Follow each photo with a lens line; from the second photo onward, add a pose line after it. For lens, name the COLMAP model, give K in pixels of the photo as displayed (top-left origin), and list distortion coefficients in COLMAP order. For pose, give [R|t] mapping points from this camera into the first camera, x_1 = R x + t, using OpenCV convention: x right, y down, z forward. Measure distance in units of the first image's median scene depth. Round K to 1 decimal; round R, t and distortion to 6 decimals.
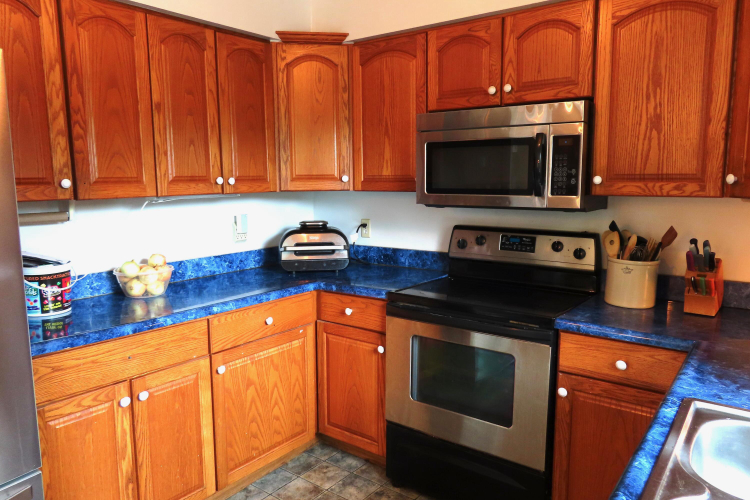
lens RADIAL K [[538.2, 0, 375.0], [0, 538.2, 250.0], [0, 0, 1]] dist [-0.004740, 0.001656]
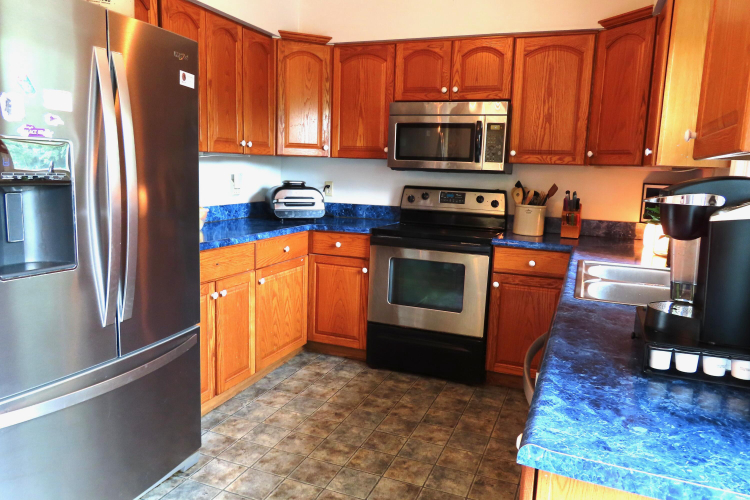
lens RADIAL K [[538.2, 0, 375.0], [0, 538.2, 250.0], [0, 0, 1]] dist [-0.004740, 0.001656]
pose [[0.962663, -0.003519, 0.270680, -0.337201], [-0.002157, 0.999784, 0.020669, 0.102083], [-0.270695, -0.020481, 0.962447, -0.343887]]
